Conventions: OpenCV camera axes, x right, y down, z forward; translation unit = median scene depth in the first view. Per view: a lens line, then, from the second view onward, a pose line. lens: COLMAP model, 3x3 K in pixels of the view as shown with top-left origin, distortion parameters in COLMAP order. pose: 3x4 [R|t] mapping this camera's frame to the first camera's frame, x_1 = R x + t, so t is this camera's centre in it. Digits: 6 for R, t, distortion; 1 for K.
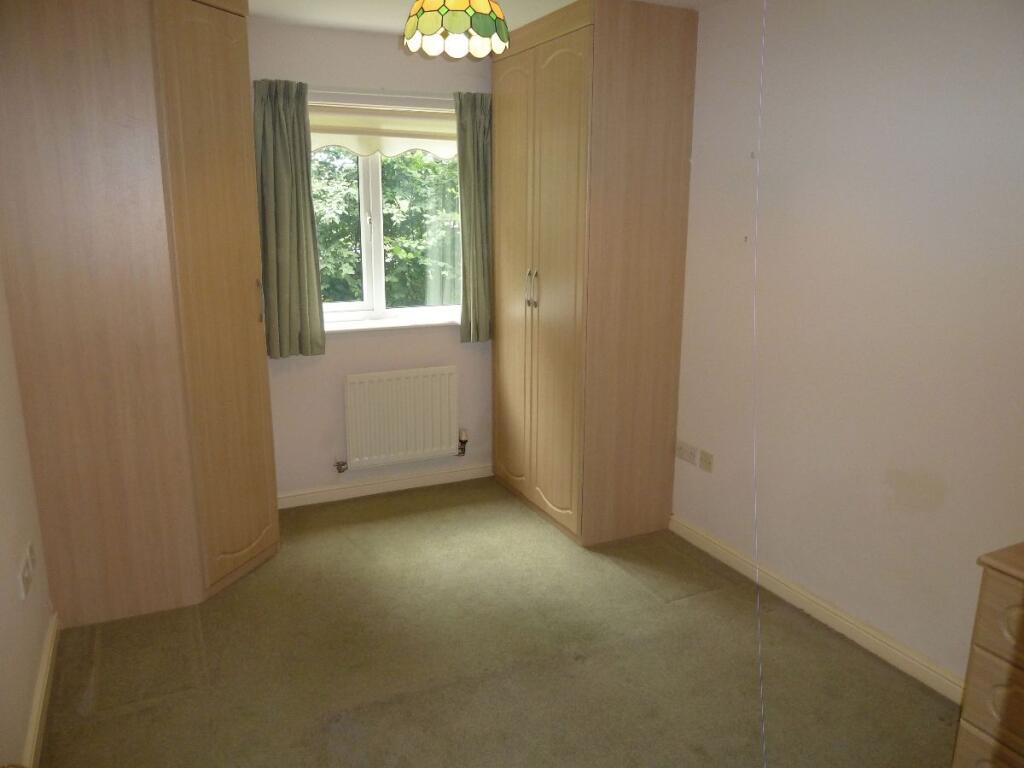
lens RADIAL K [[756.8, 0, 512.0], [0, 756.8, 384.0], [0, 0, 1]] dist [-0.001697, 0.004857]
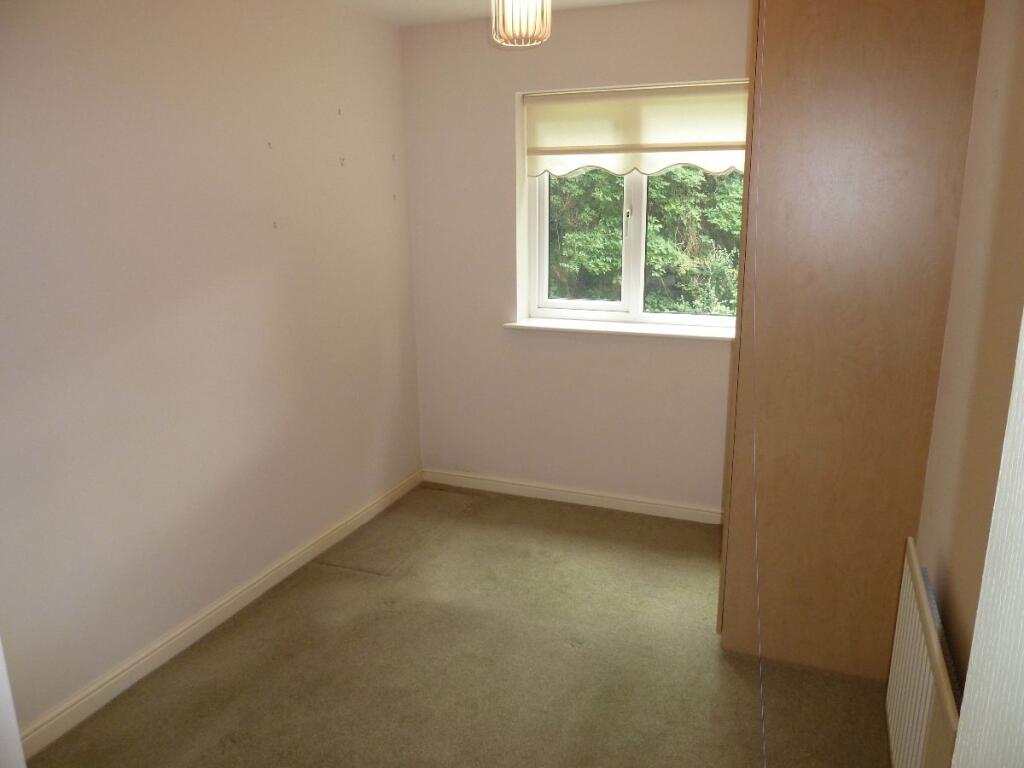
lens RADIAL K [[756.8, 0, 512.0], [0, 756.8, 384.0], [0, 0, 1]] dist [-0.001697, 0.004857]
pose [[0.674387, 0.157489, -0.721387, 0.404048], [-0.158460, 0.985095, 0.066923, -0.049978], [0.721174, 0.069179, 0.689291, 0.268071]]
